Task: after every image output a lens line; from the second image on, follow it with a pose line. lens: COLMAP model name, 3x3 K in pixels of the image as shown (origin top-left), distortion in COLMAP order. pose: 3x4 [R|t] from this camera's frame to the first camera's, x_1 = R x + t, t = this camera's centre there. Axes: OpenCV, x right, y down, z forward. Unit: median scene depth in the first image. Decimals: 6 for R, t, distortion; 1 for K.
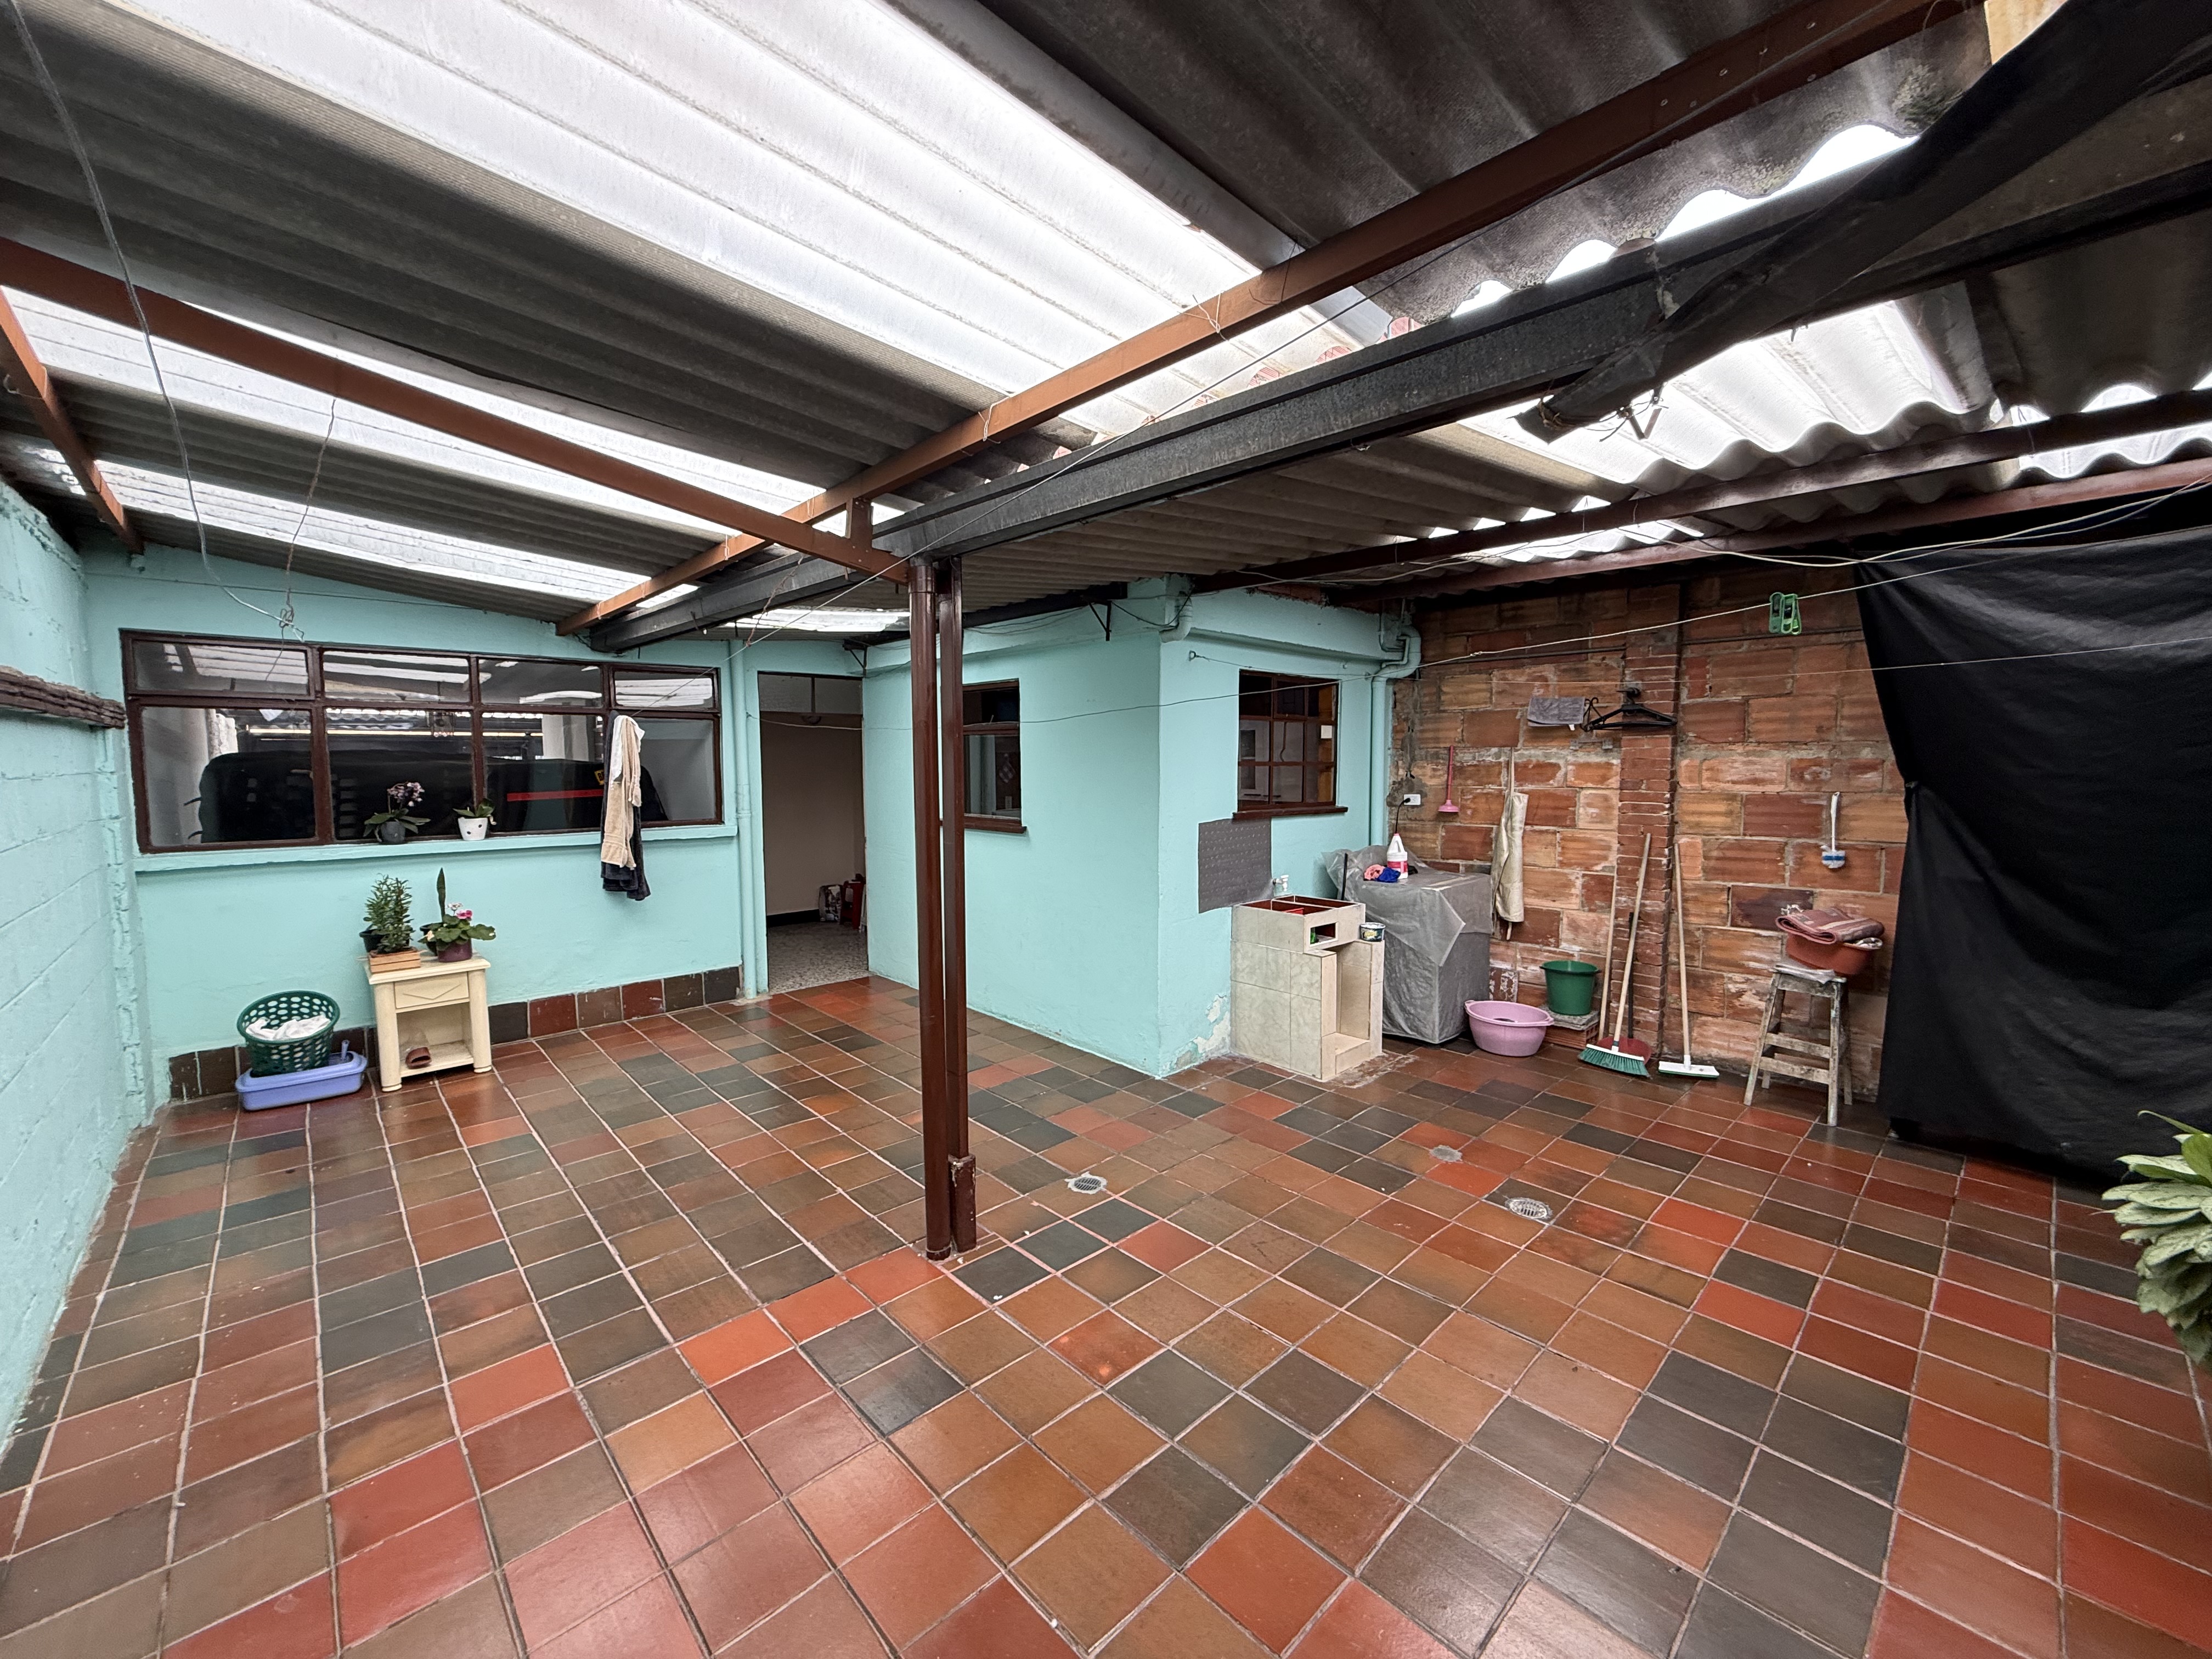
lens RADIAL K [[878.9, 0, 1102.7], [0, 878.9, 807.1], [0, 0, 1]] dist [-0.001420, 0.000053]
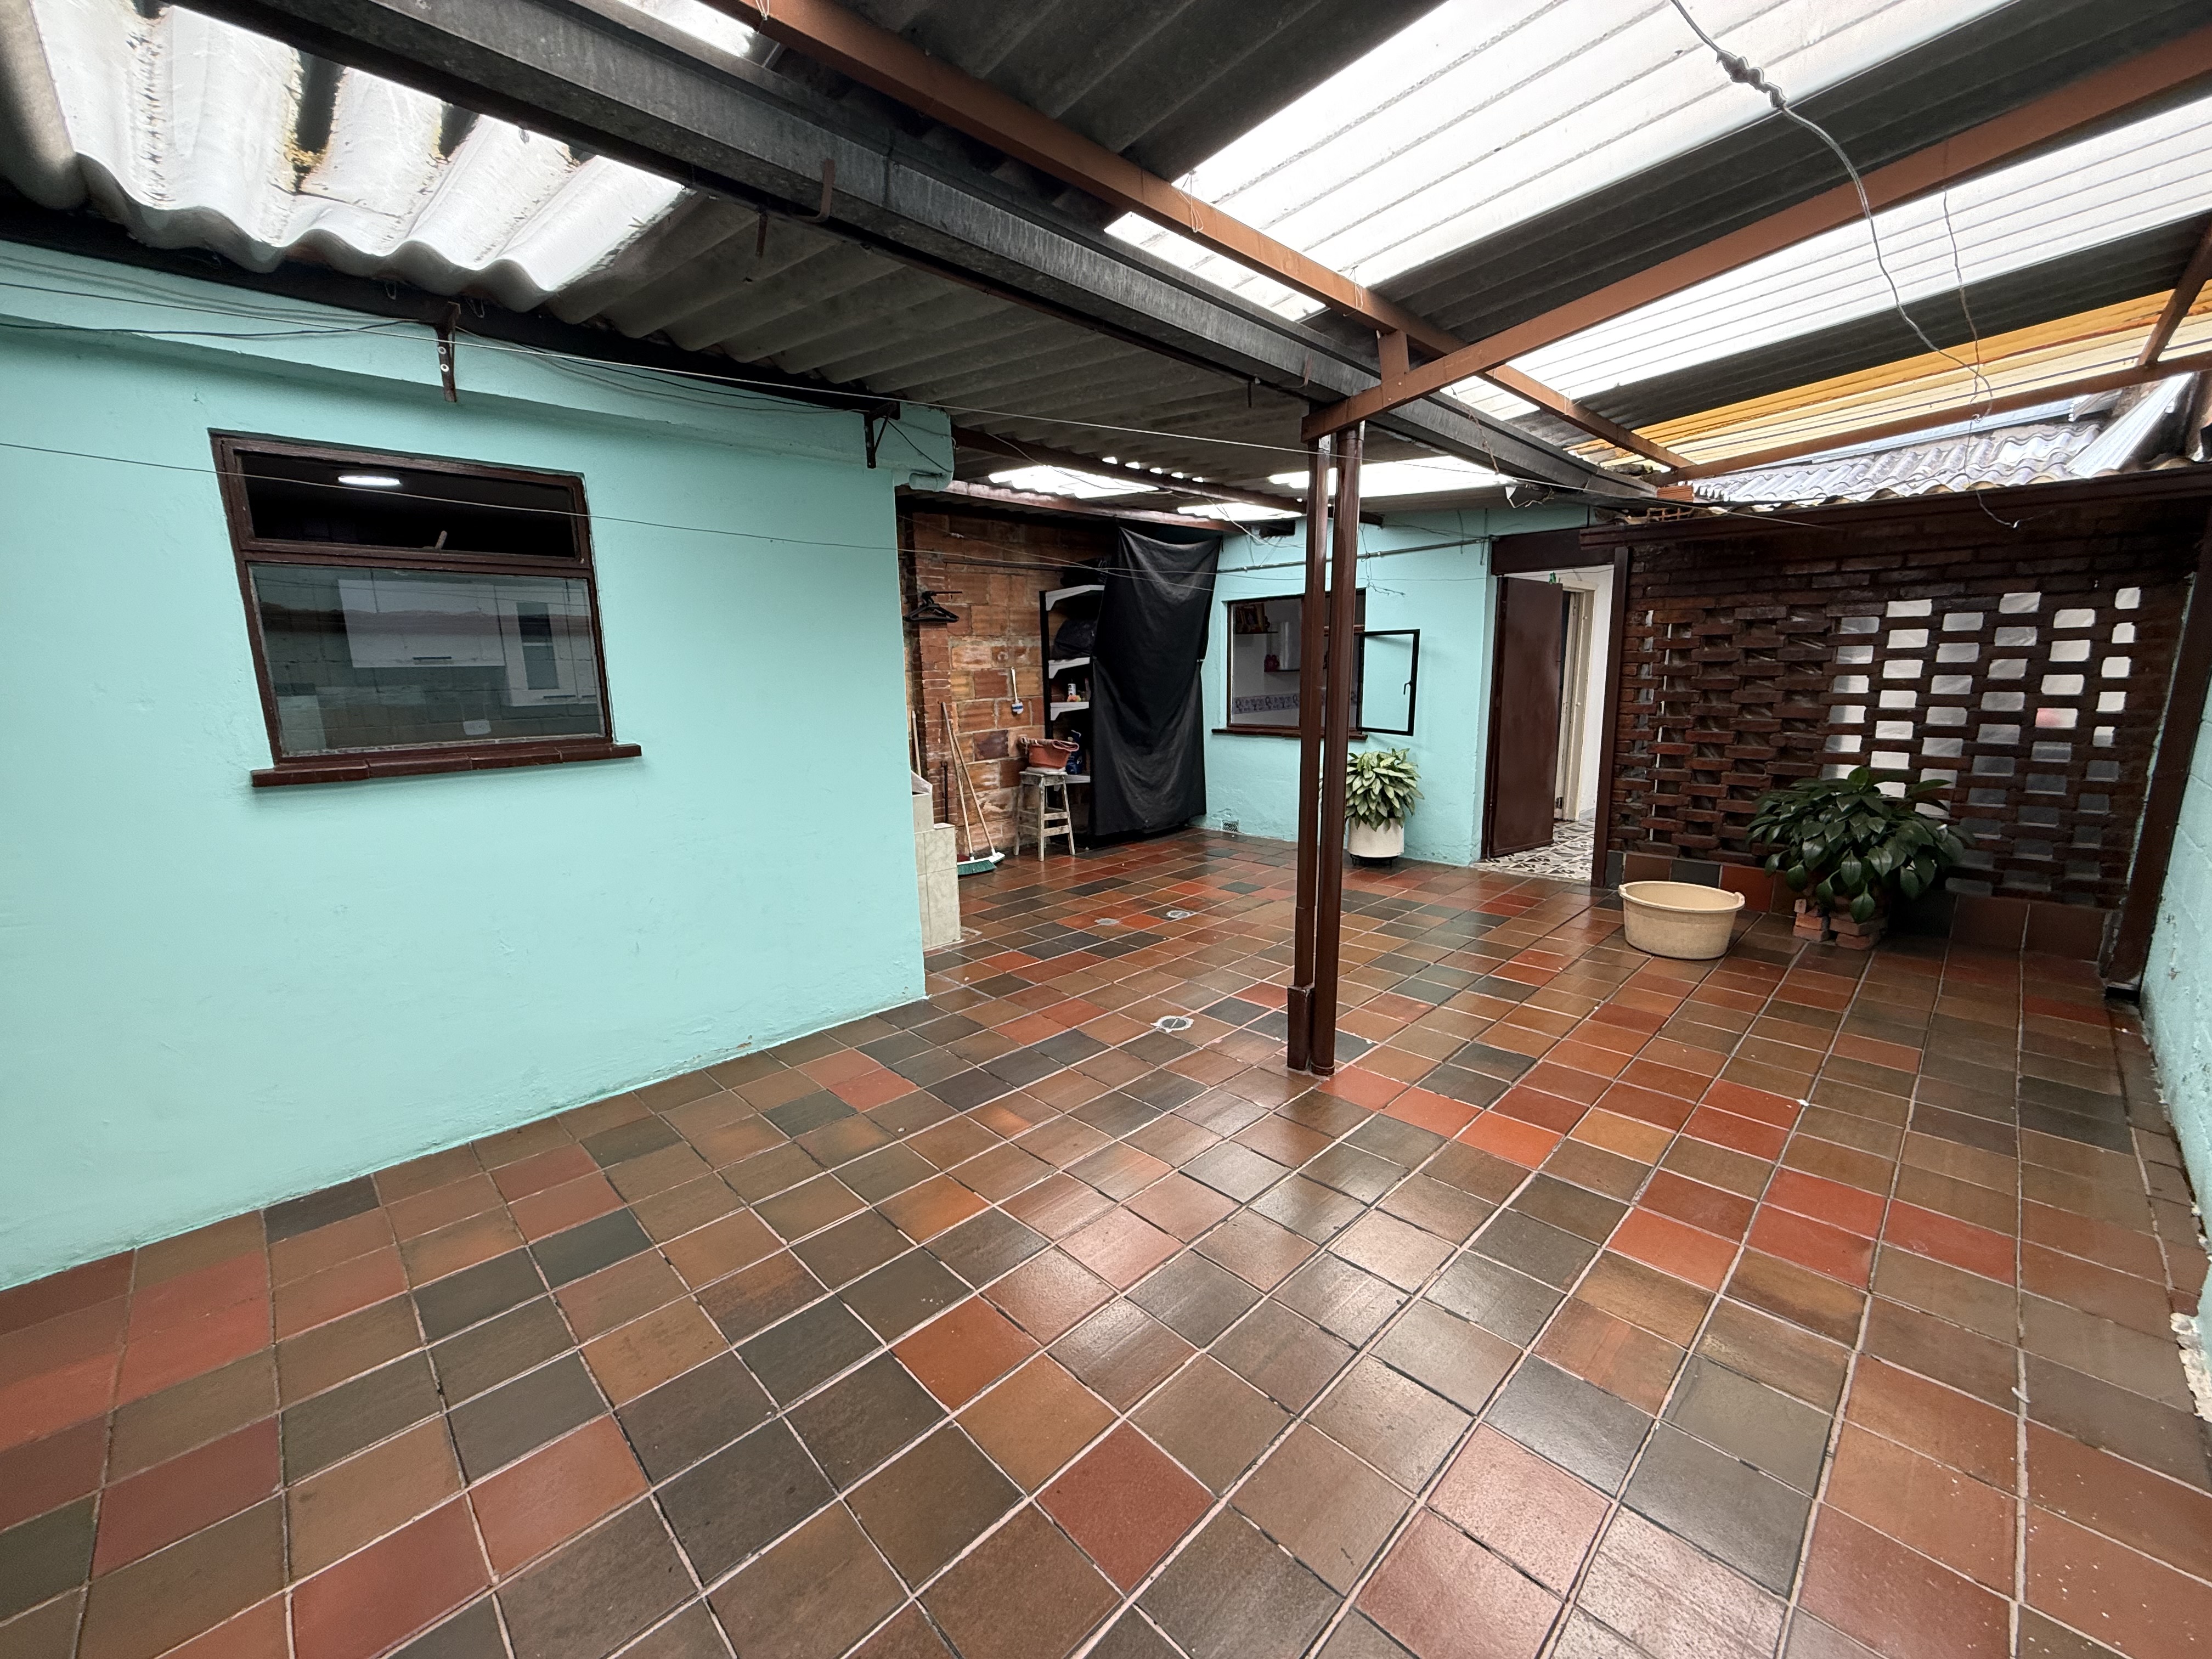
lens RADIAL K [[878.9, 0, 1095.1], [0, 878.9, 838.3], [0, 0, 1]] dist [-0.001420, 0.000053]
pose [[-0.019185, -0.189609, 0.981672, -0.851797], [0.080141, 0.978402, 0.190544, -0.004701], [-0.996599, 0.082328, -0.003575, 0.894611]]
